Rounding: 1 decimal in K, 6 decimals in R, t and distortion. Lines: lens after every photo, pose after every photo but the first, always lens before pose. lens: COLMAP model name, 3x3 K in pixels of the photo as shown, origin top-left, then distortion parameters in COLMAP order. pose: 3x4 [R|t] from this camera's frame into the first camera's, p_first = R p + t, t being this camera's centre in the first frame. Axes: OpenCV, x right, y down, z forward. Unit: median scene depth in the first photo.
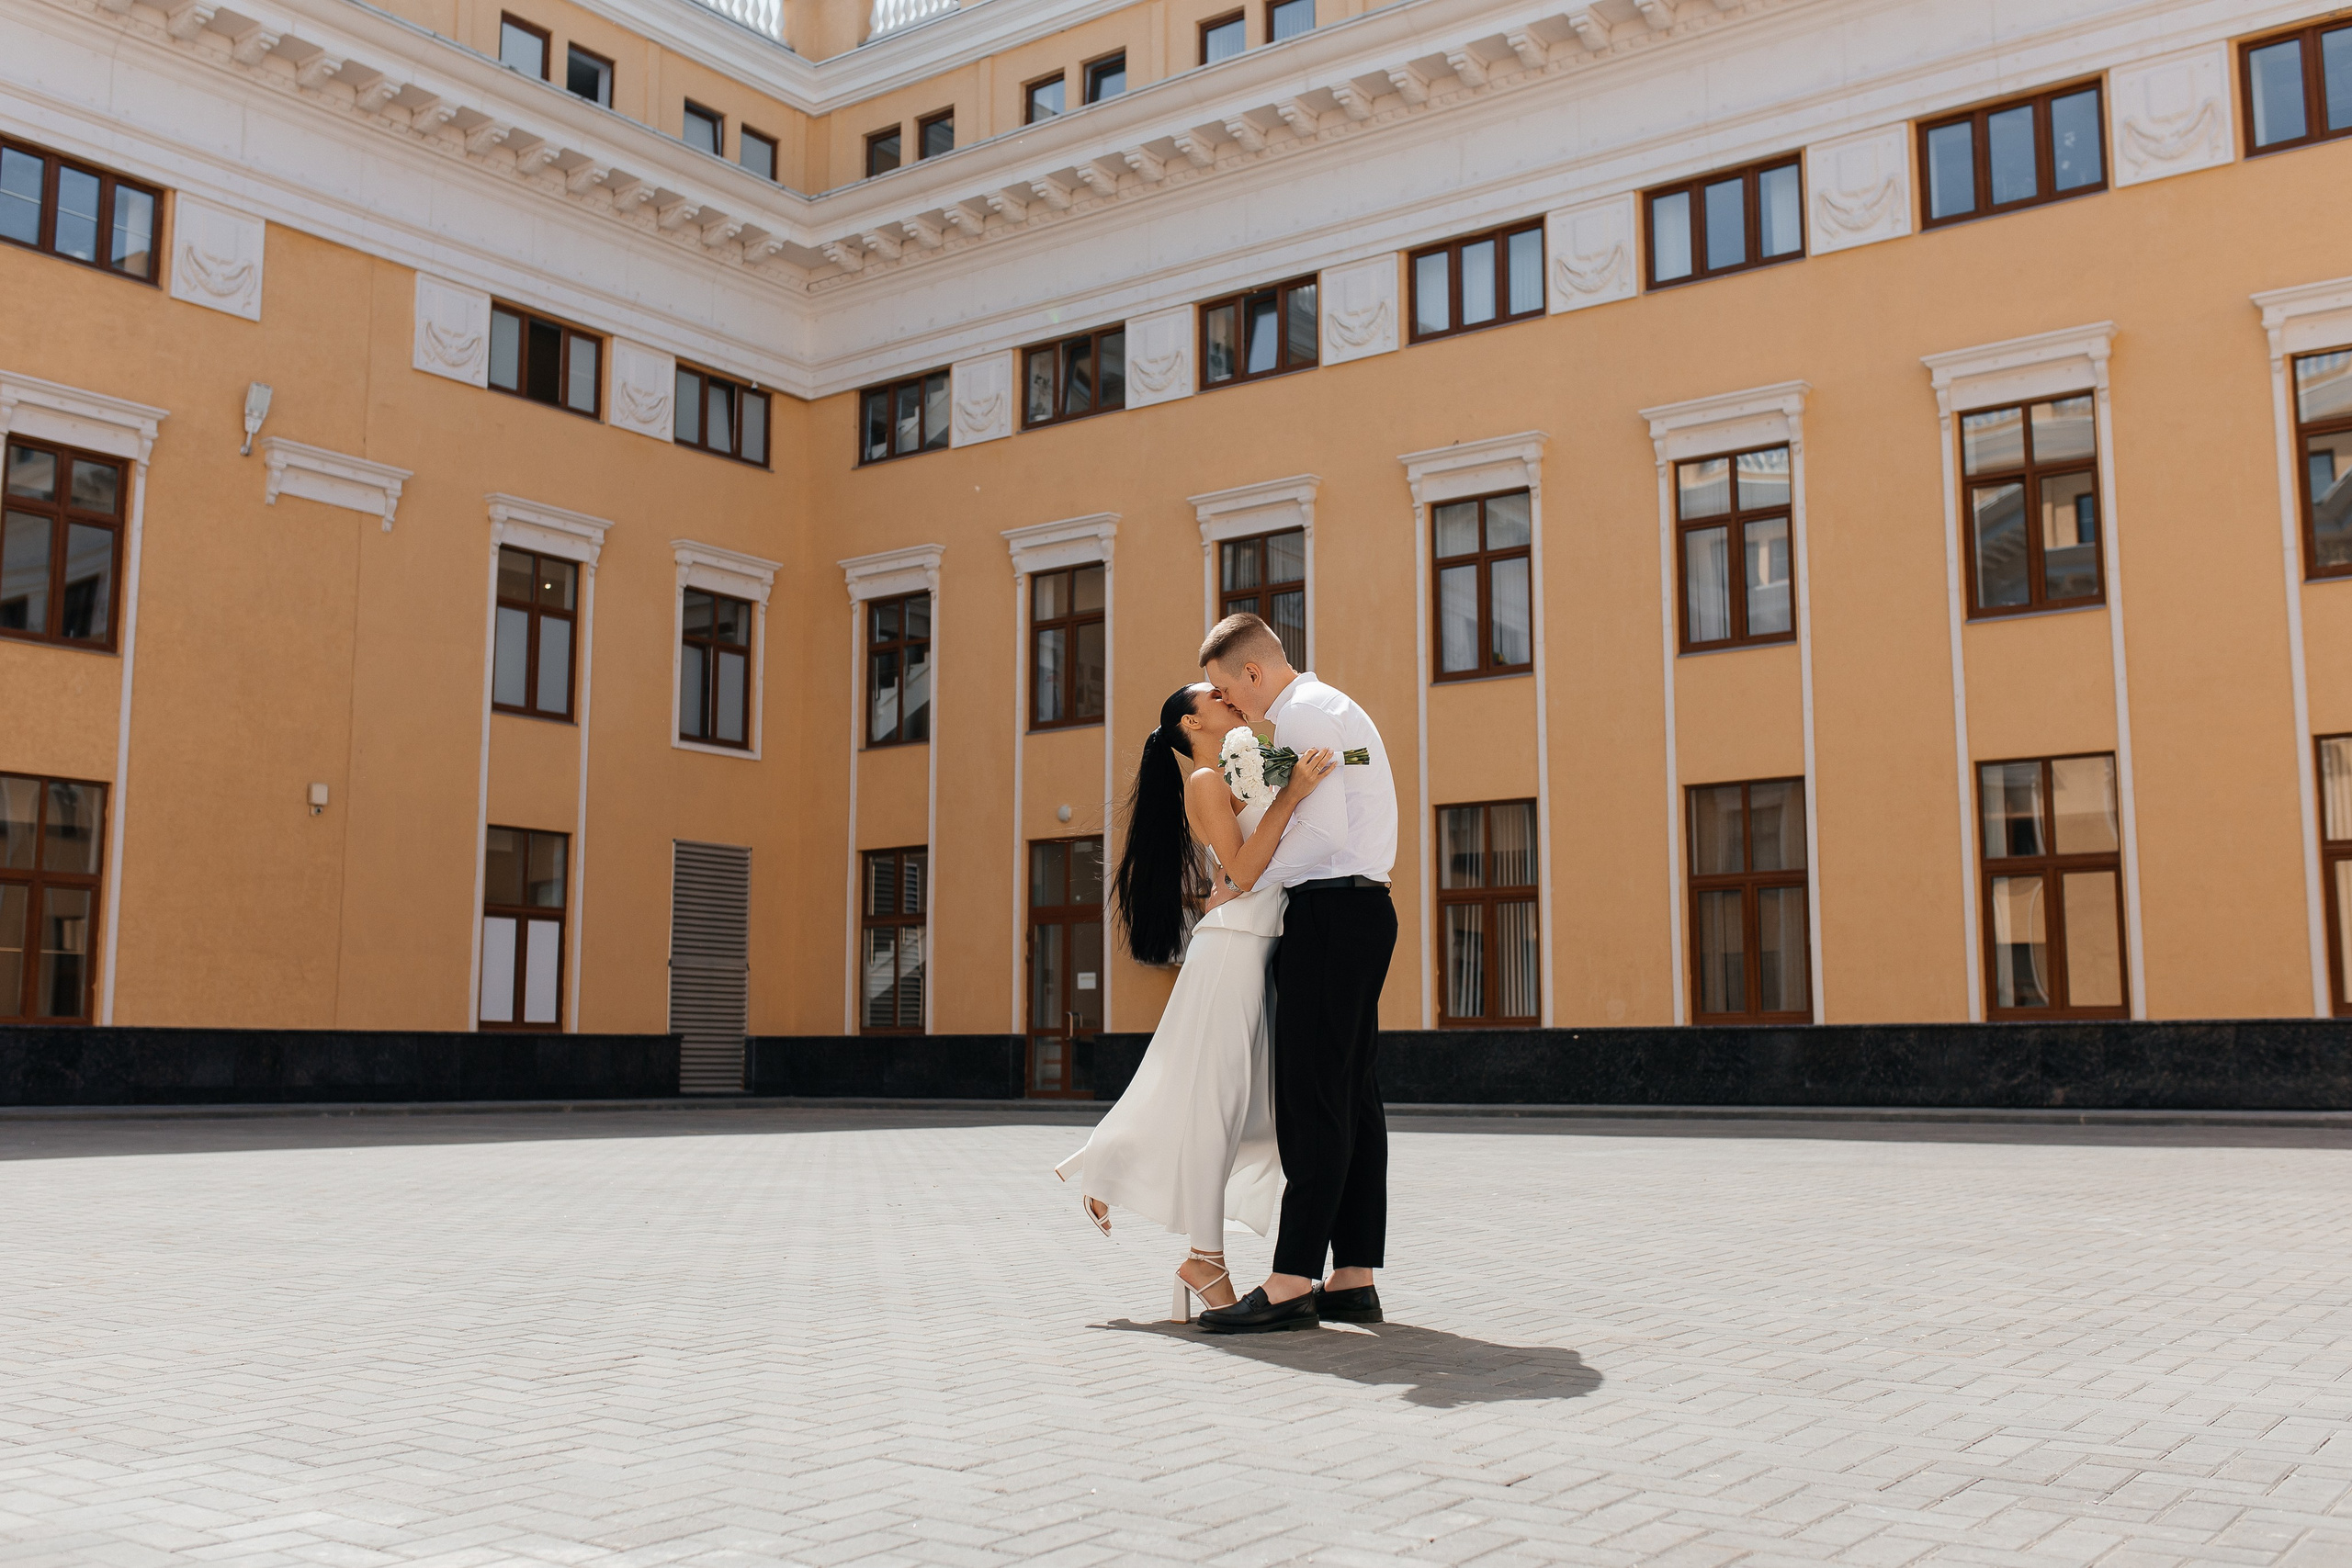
lens RADIAL K [[2240.2, 0, 1176.0], [0, 2240.2, 784.0], [0, 0, 1]] dist [0.000854, 0.001668]
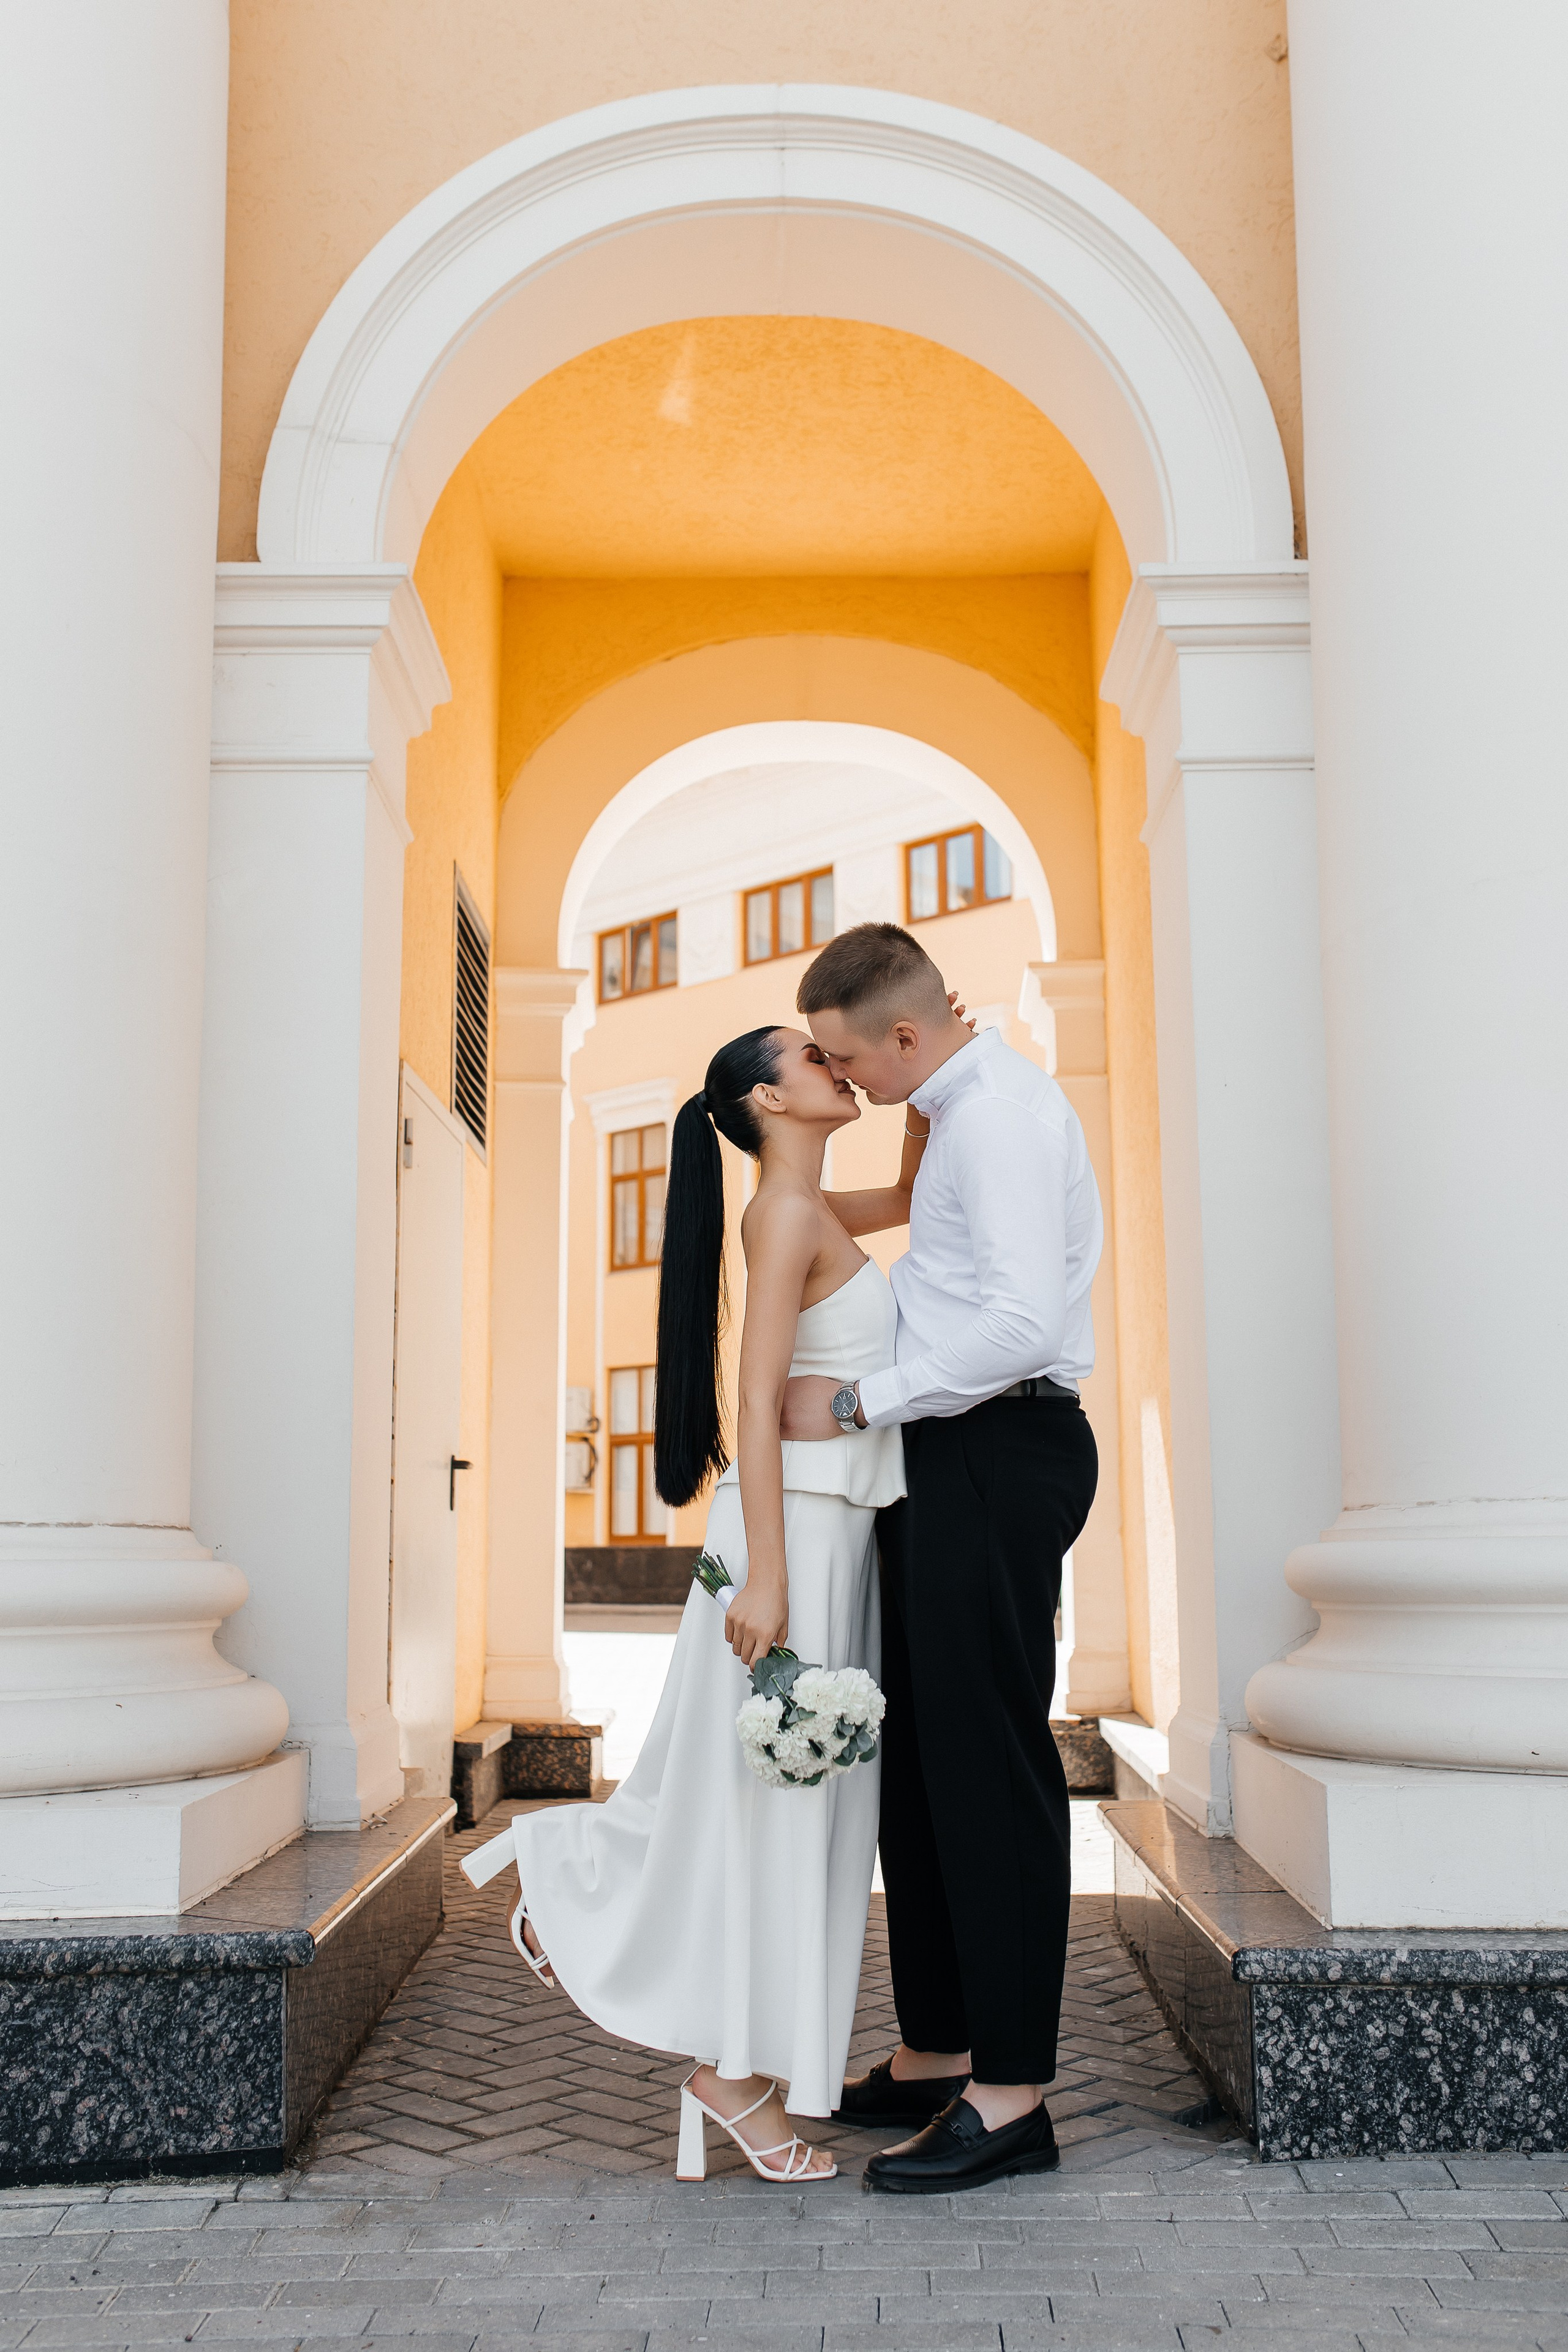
lens RADIAL K [[2240.4, 0, 784.0], [0, 2240.4, 1176.0], [0, 0, 1]] dist [0.000854, 0.001668]
pose [[0.994530, -0.028410, -0.100516, 0.245425], [0.023257, 0.998372, -0.052072, -0.023000], [0.101832, 0.049449, 0.993572, -0.185270]]
